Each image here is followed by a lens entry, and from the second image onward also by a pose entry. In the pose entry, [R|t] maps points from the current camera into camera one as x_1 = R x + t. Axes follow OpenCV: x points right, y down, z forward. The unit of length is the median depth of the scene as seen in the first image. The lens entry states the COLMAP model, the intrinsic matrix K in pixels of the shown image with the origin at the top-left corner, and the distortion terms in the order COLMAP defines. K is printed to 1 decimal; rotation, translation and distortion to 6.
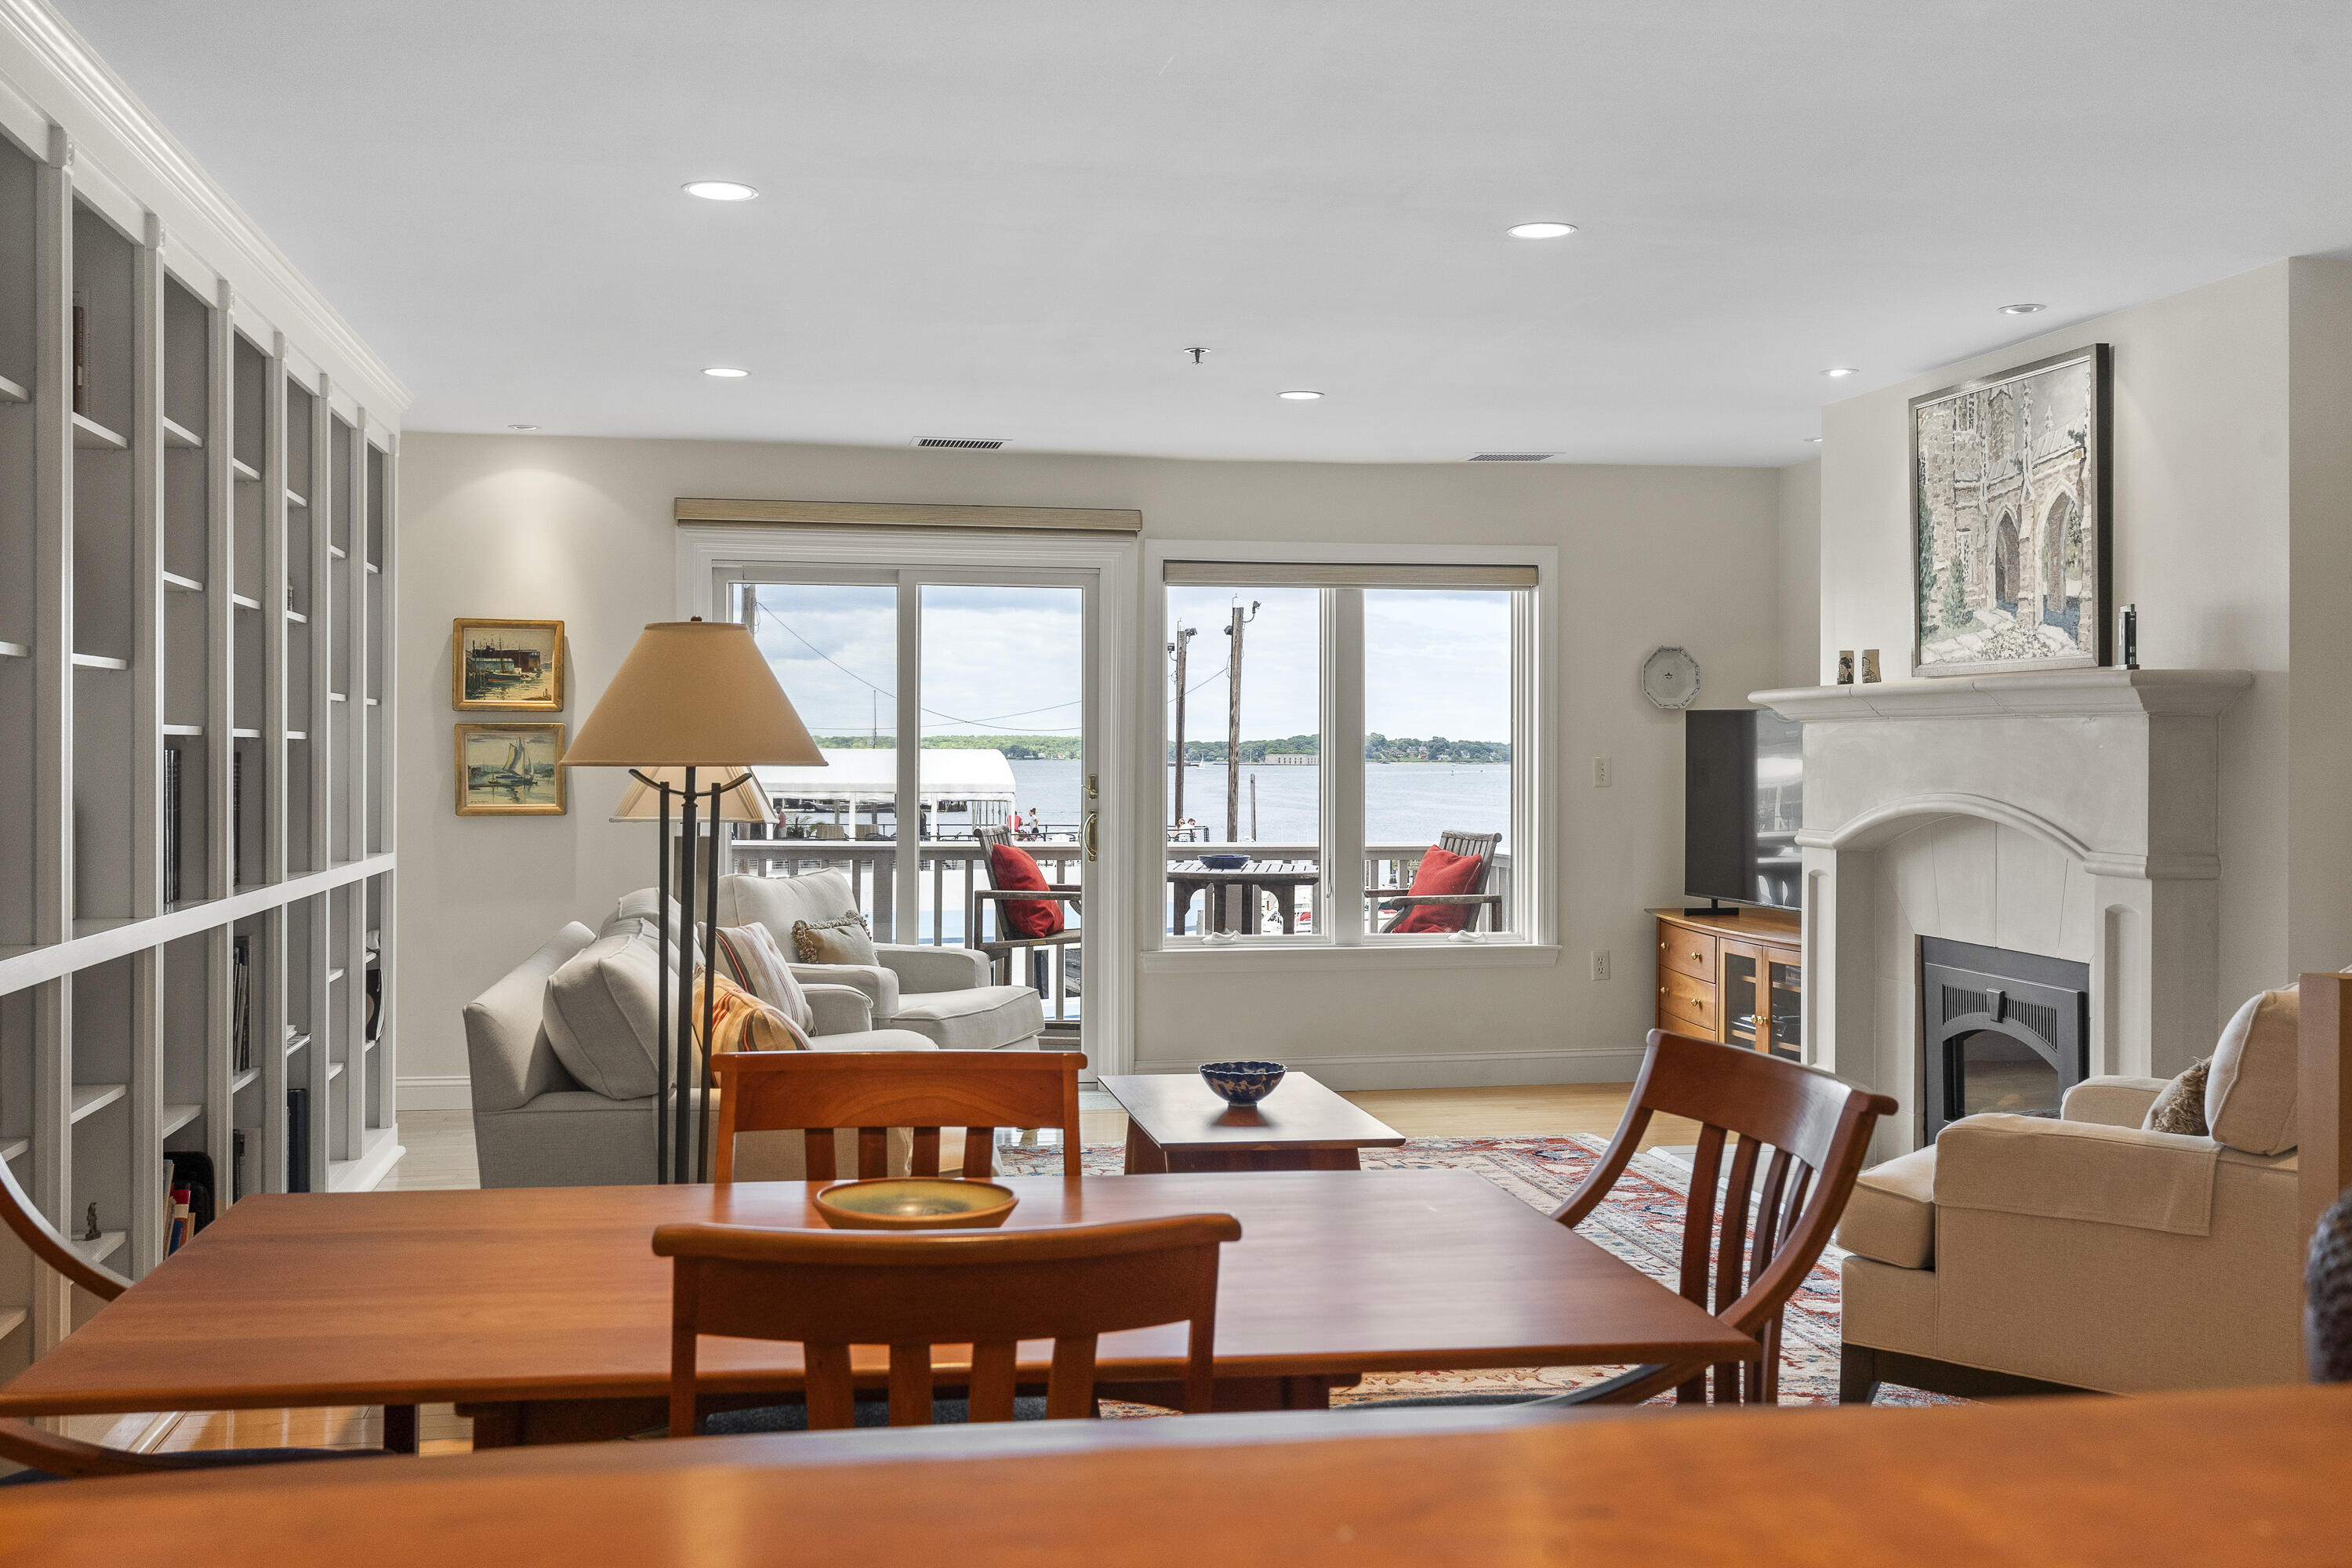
lens RADIAL K [[2334.3, 0, 1174.5], [0, 2334.3, 763.0], [0, 0, 1]] dist [0.019832, 0.000000]
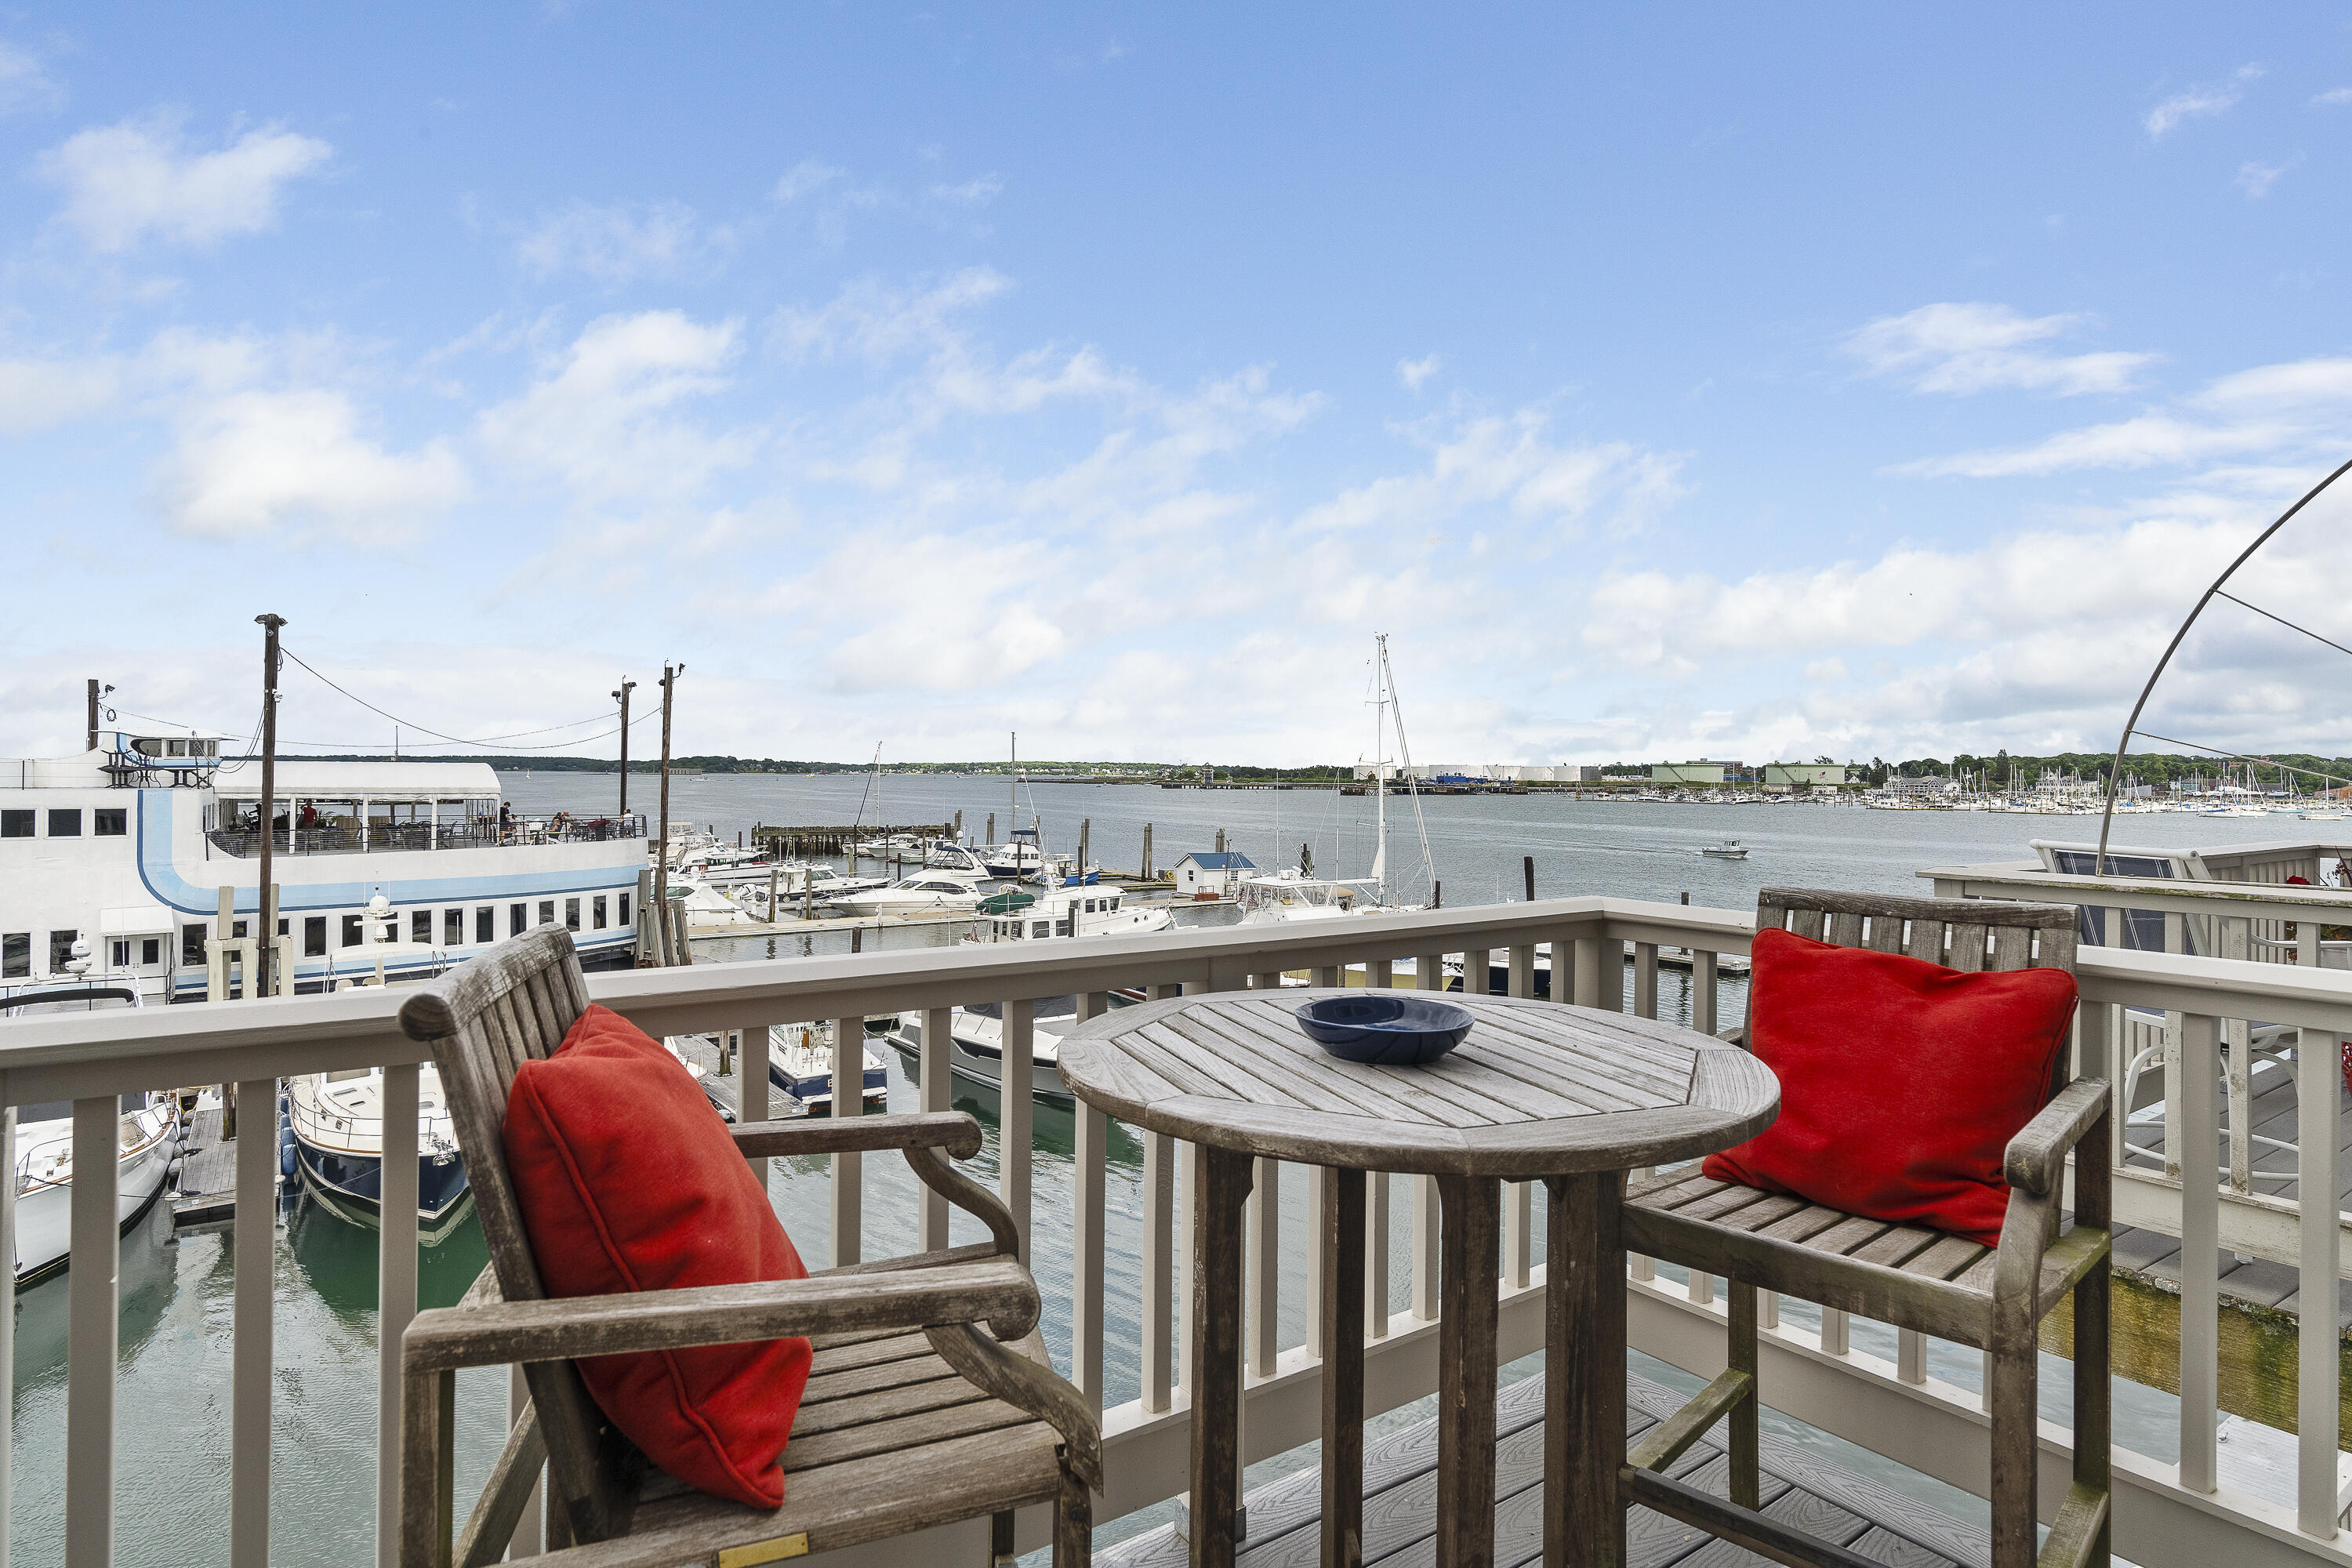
lens RADIAL K [[1257.6, 0, 1170.9], [0, 1257.6, 774.2], [0, 0, 1]] dist [-0.002971, -0.000456]
pose [[0.911719, 0.001266, 0.410812, -0.085193], [-0.001329, 0.999999, -0.000133, 0.011815], [-0.410812, -0.000425, 0.911720, 1.061147]]
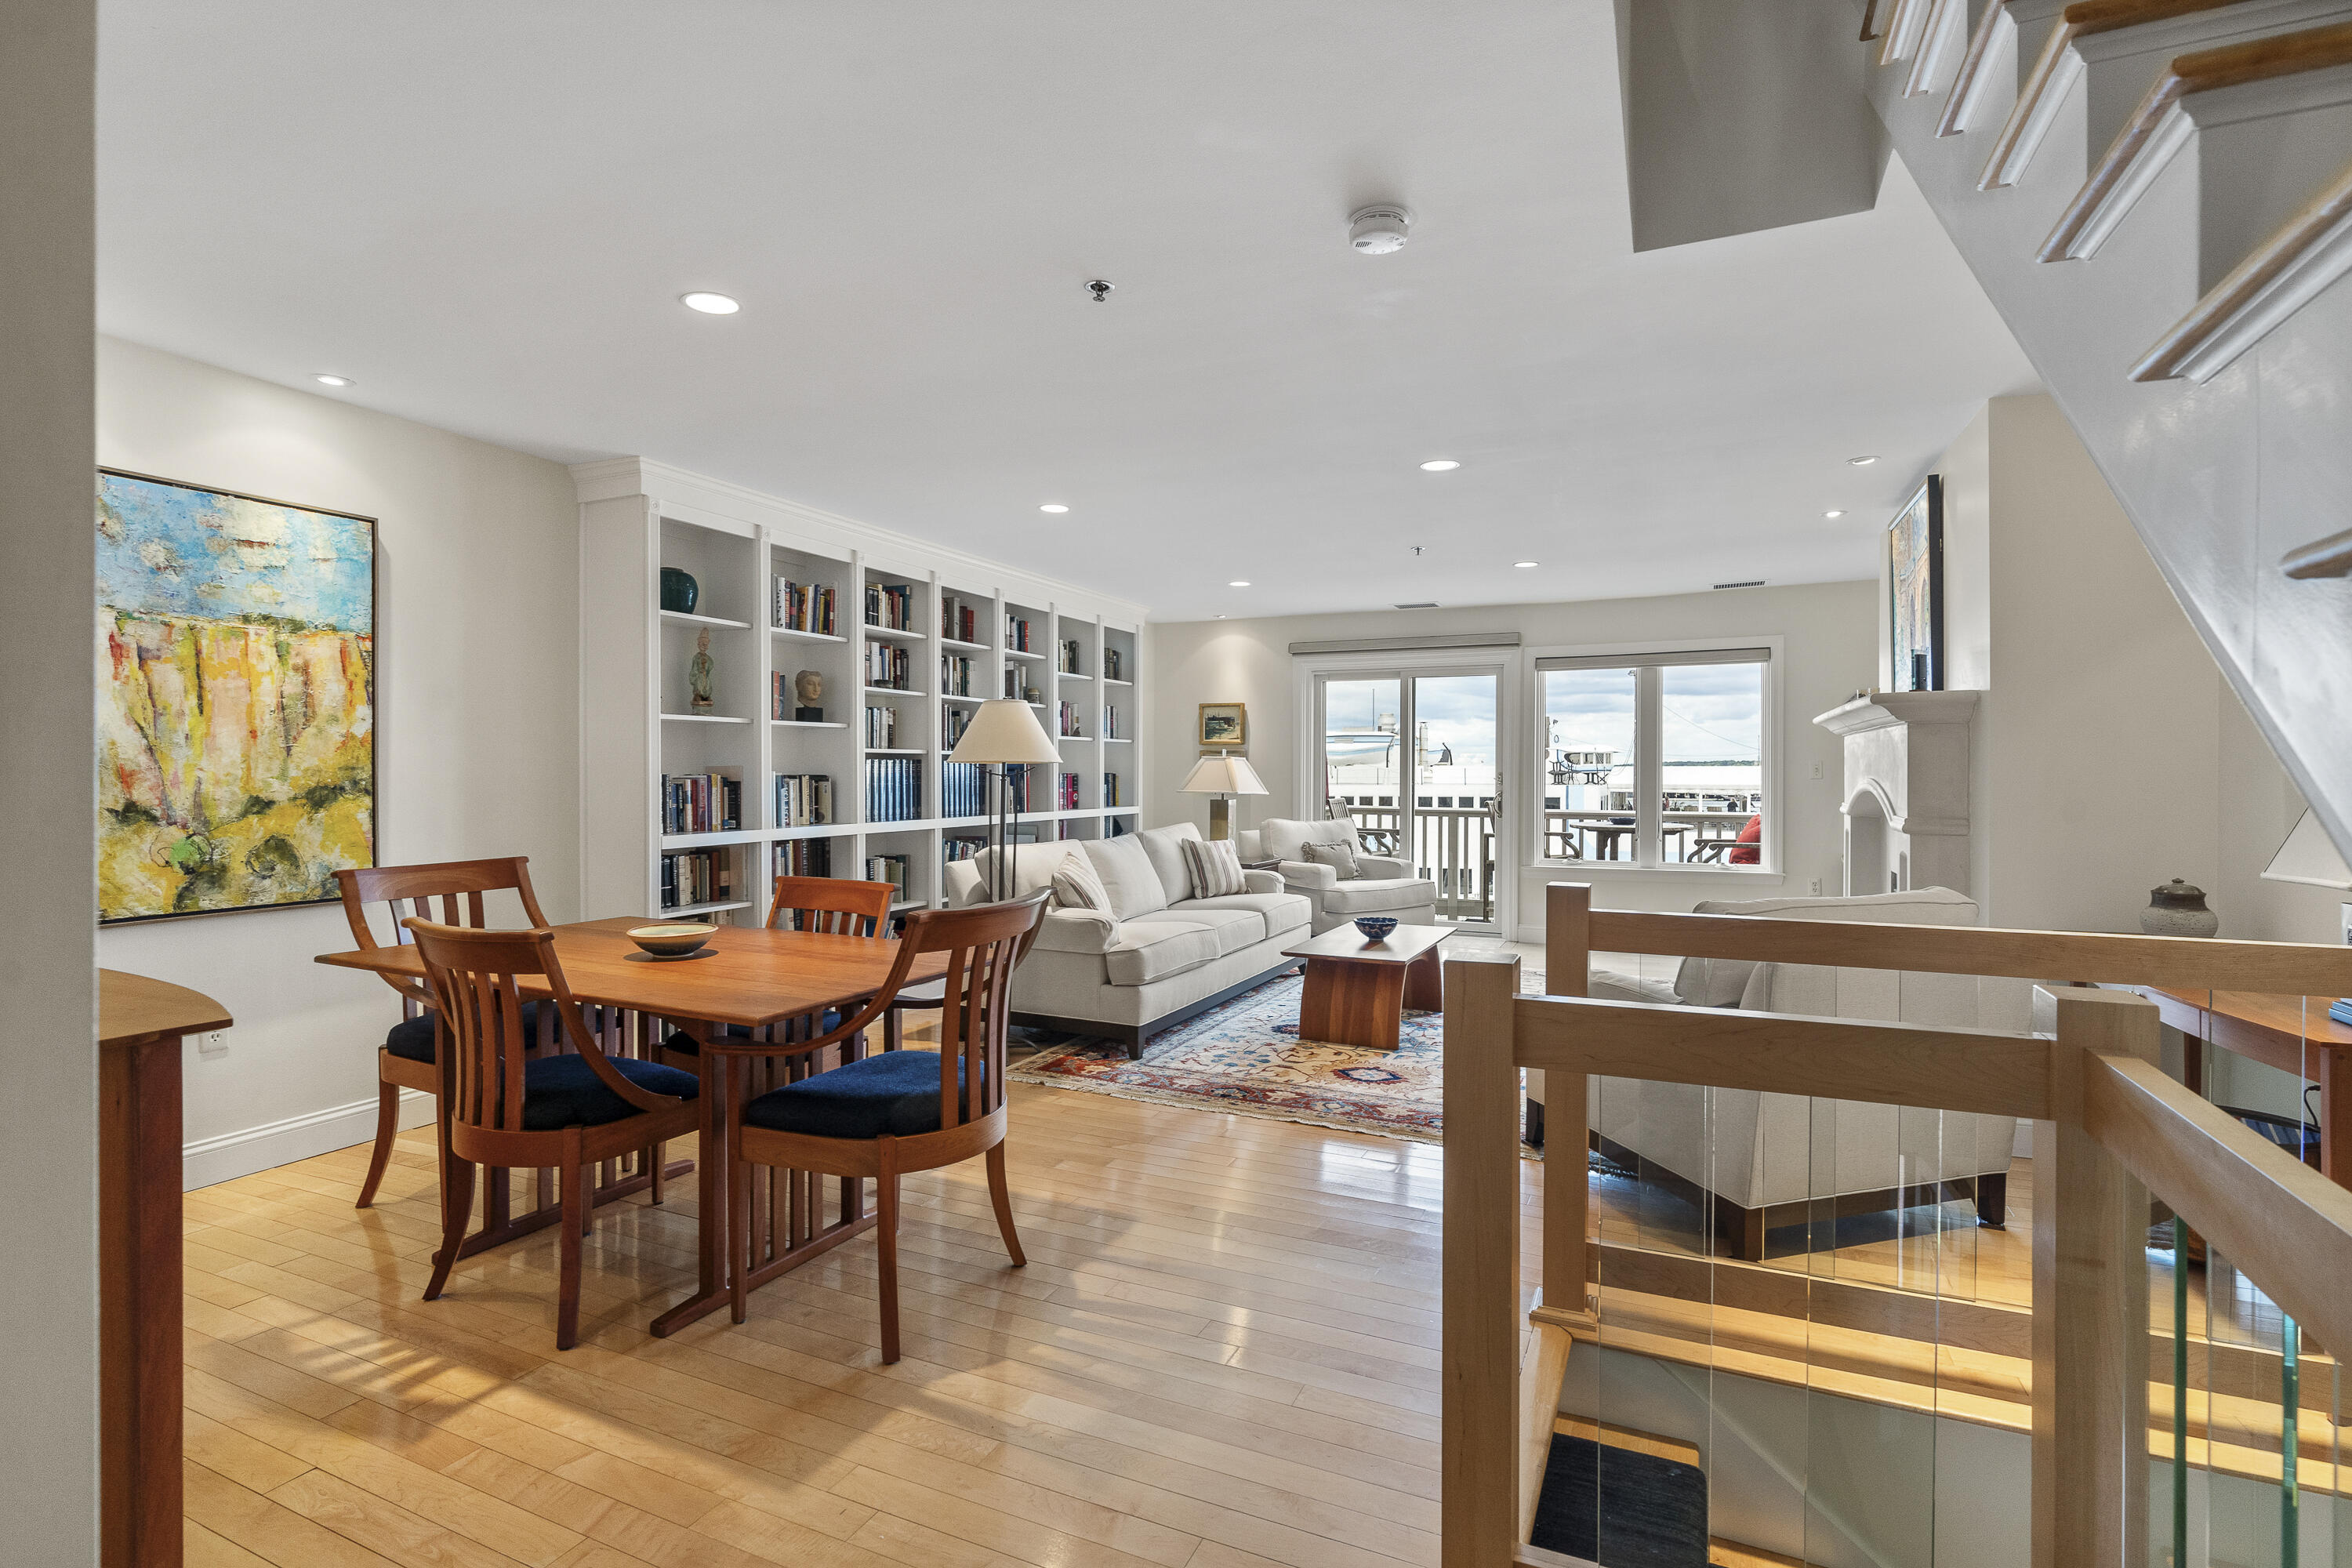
lens RADIAL K [[1127.5, 0, 1180.8], [0, 1127.5, 780.8], [0, 0, 1]] dist [-0.004447, -0.002729]
pose [[0.819151, 0.000700, -0.573577, 0.296995], [0.002466, 0.999986, 0.004742, 0.007136], [0.573573, -0.005299, 0.819138, 0.099845]]
